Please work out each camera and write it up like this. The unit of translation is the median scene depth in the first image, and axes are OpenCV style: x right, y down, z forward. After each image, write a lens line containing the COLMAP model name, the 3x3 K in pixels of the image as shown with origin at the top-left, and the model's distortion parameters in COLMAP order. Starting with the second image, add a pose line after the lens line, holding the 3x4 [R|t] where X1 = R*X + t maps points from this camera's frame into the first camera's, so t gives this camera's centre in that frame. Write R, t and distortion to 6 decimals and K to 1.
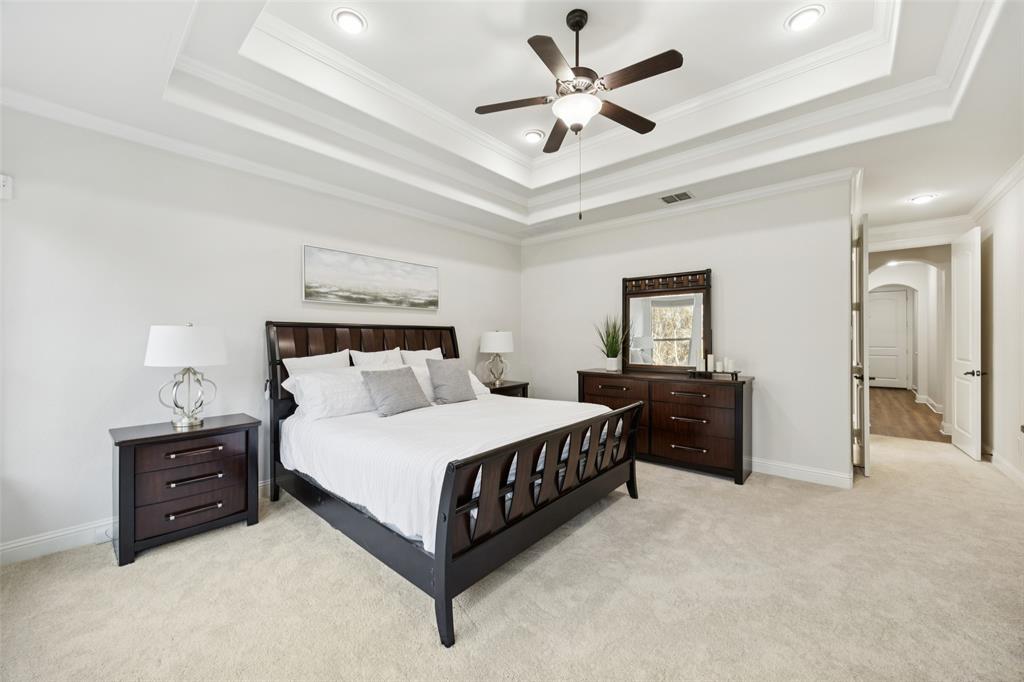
lens RADIAL K [[389.6, 0, 514.8], [0, 389.6, 335.7], [0, 0, 1]] dist [-0.004844, 0.000120]
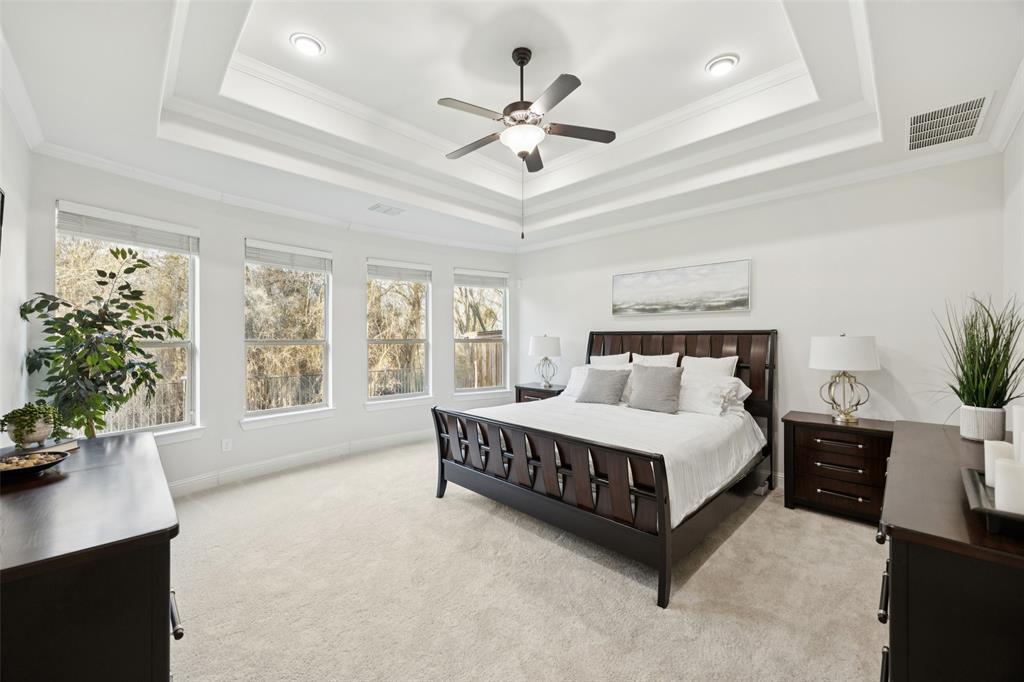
lens RADIAL K [[389.6, 0, 515.0], [0, 389.6, 339.9], [0, 0, 1]] dist [-0.004844, 0.000120]
pose [[-0.071713, 0.004480, -0.997415, 0.762015], [0.000488, 0.999990, 0.004457, -0.008685], [0.997425, -0.000168, -0.071714, 0.652604]]
